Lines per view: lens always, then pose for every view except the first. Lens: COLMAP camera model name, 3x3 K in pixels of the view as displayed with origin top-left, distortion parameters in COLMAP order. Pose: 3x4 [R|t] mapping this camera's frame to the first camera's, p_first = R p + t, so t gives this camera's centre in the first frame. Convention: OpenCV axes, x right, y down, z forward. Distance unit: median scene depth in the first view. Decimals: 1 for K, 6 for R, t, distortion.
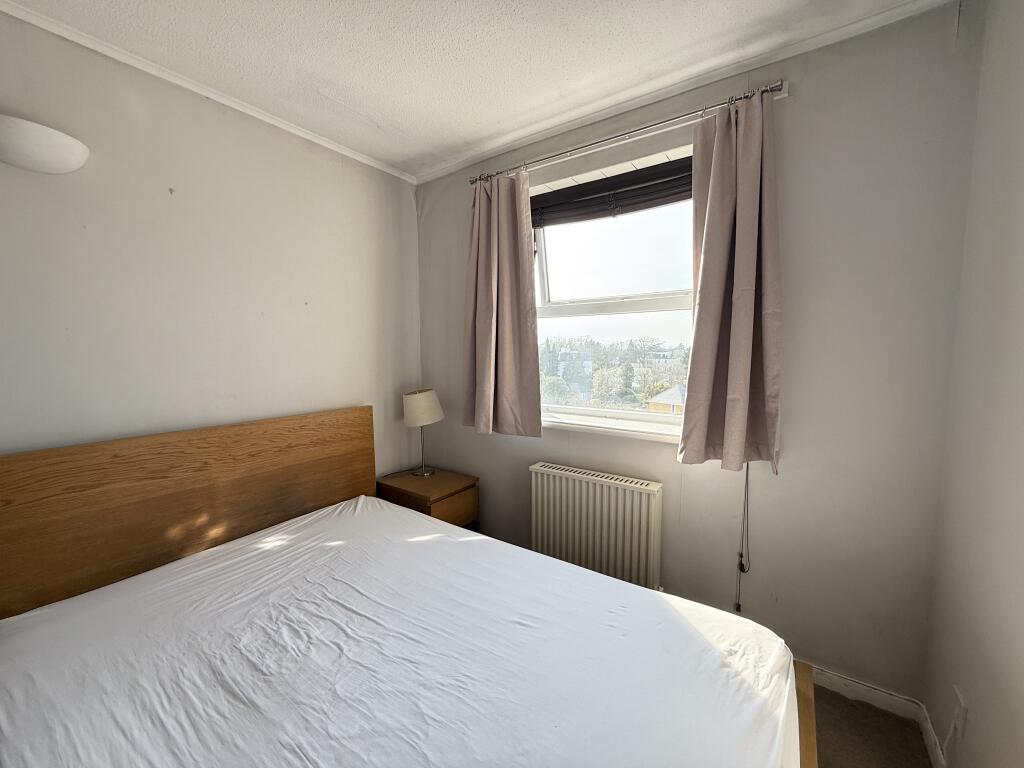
lens RADIAL K [[416.5, 0, 512.0], [0, 416.5, 384.0], [0, 0, 1]] dist [0.000734, 0.000078]
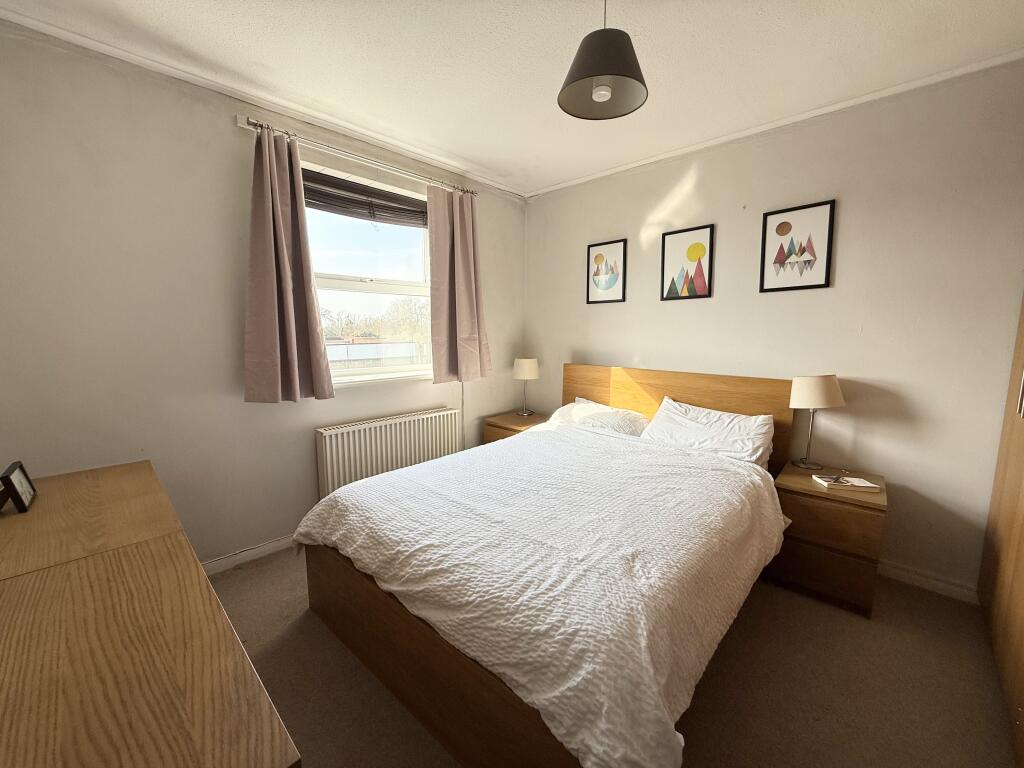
lens RADIAL K [[416.5, 0, 512.0], [0, 416.5, 384.0], [0, 0, 1]] dist [0.000734, 0.000078]
pose [[0.167069, -0.104984, 0.980340, -0.953284], [0.095637, 0.991352, 0.089864, 0.036963], [-0.981296, 0.078744, 0.175664, 0.356049]]
